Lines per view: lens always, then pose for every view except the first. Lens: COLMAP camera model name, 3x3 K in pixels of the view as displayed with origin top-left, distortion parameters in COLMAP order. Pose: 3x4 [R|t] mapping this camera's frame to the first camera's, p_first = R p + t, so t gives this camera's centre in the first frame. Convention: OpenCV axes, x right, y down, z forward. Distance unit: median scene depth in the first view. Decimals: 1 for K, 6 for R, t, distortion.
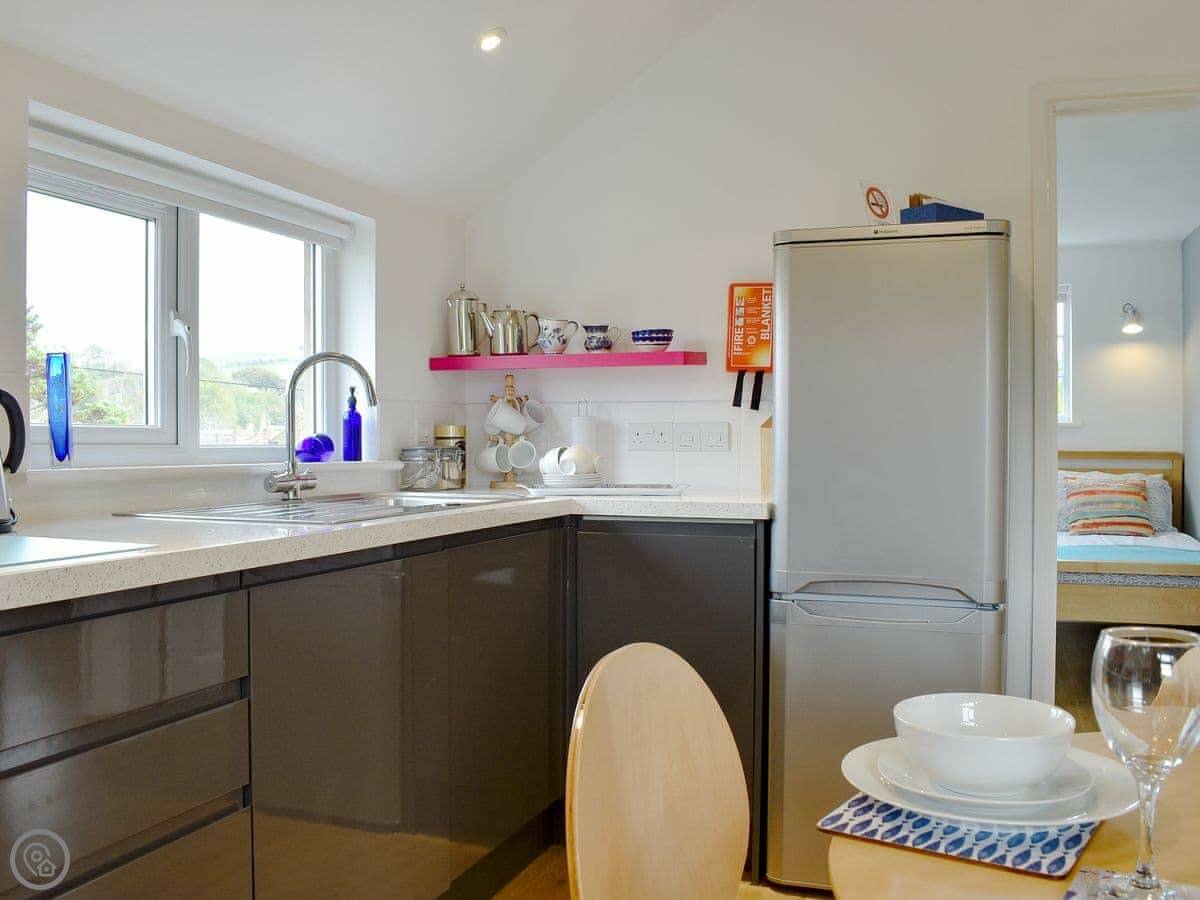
lens RADIAL K [[1098.7, 0, 600.0], [0, 1098.7, 450.0], [0, 0, 1]] dist [-0.106377, -0.001996]
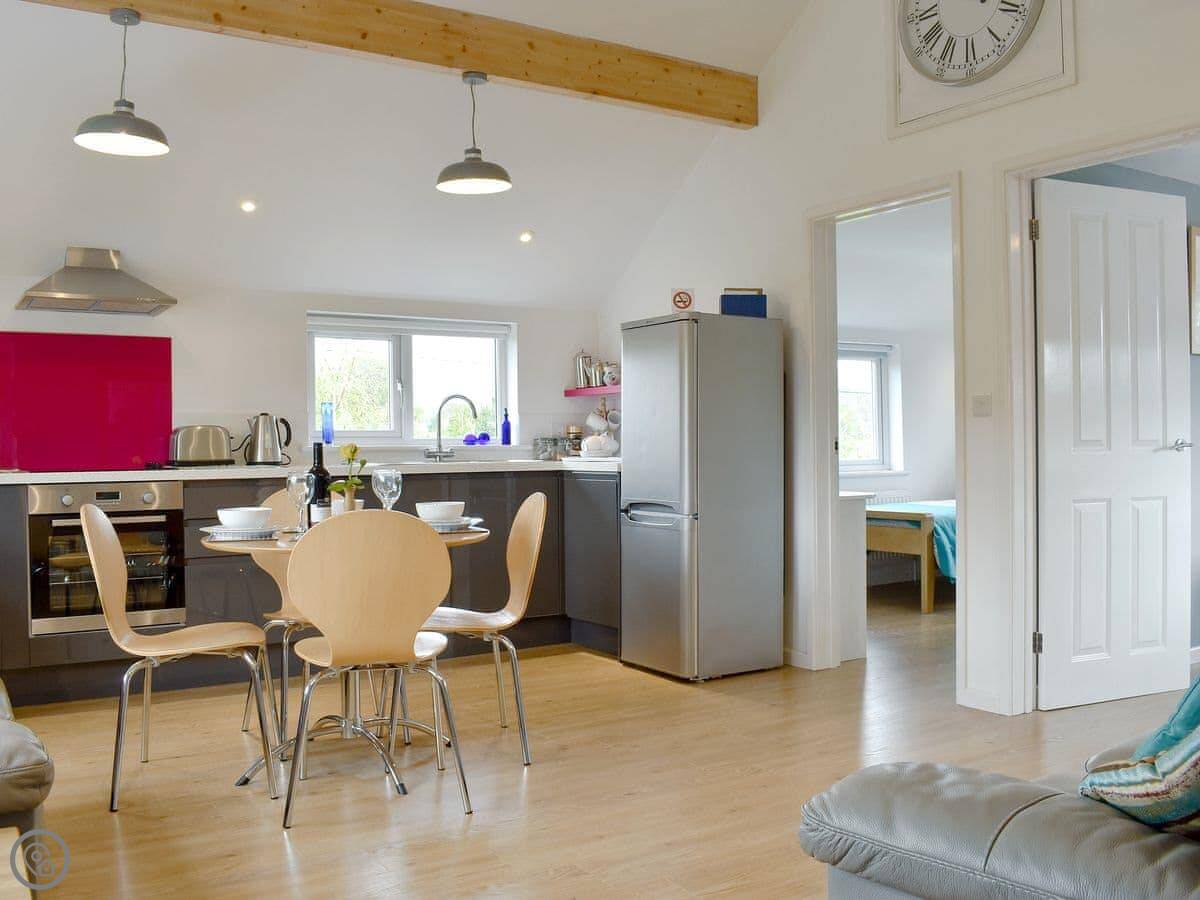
lens RADIAL K [[1098.7, 0, 600.0], [0, 1098.7, 450.0], [0, 0, 1]] dist [-0.106377, -0.001996]
pose [[0.789506, -0.005736, -0.613716, 1.028956], [0.005279, 0.999983, -0.002555, 0.022906], [0.613721, -0.001222, 0.789522, -0.437737]]
